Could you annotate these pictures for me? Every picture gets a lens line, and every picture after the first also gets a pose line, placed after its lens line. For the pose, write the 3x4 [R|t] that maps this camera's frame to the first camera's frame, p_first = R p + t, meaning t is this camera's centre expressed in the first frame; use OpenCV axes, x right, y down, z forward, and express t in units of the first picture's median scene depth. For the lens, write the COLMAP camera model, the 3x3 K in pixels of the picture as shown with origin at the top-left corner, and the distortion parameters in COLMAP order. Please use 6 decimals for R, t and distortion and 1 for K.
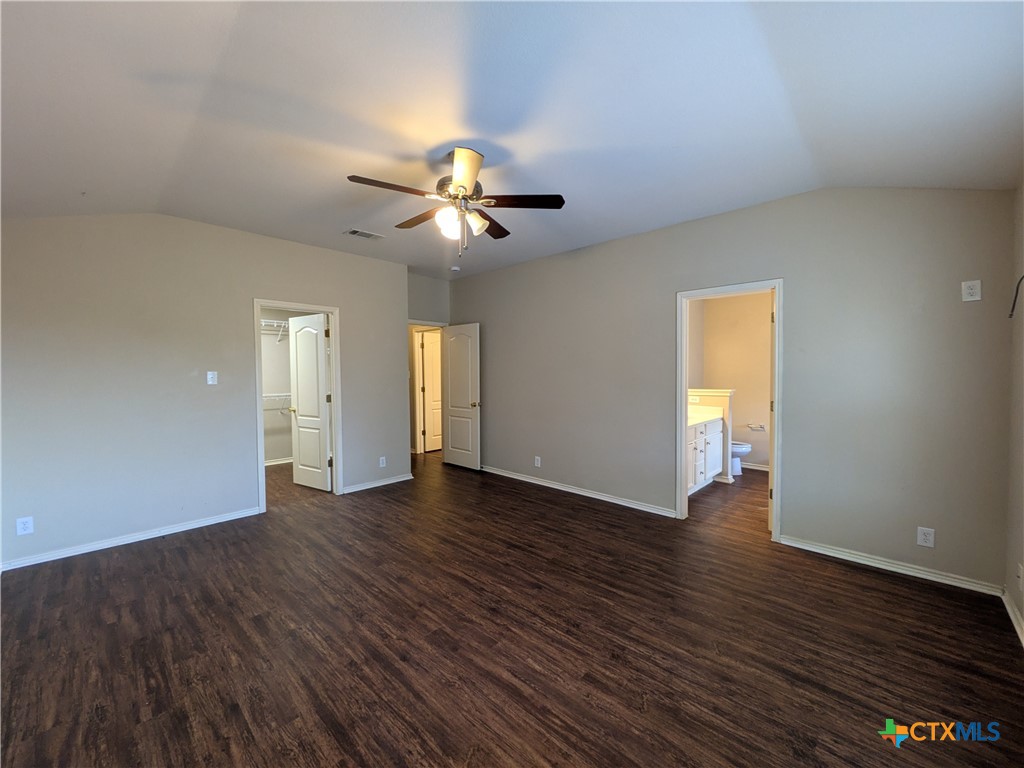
lens RADIAL K [[405.6, 0, 512.1], [0, 405.6, 382.0], [0, 0, 1]] dist [-0.000494, -0.000199]
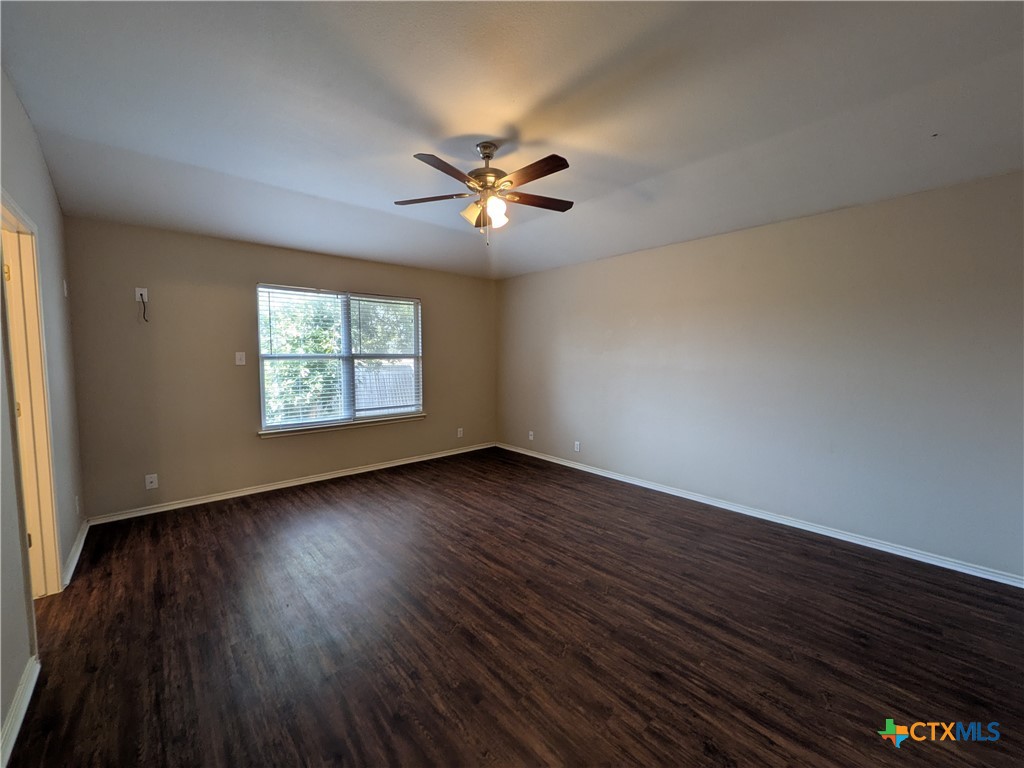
lens RADIAL K [[405.6, 0, 512.1], [0, 405.6, 382.0], [0, 0, 1]] dist [-0.000494, -0.000199]
pose [[-0.996370, -0.000280, 0.085128, -0.296245], [0.008016, 0.995242, 0.097101, -0.058958], [-0.084750, 0.097431, -0.991627, 2.198239]]
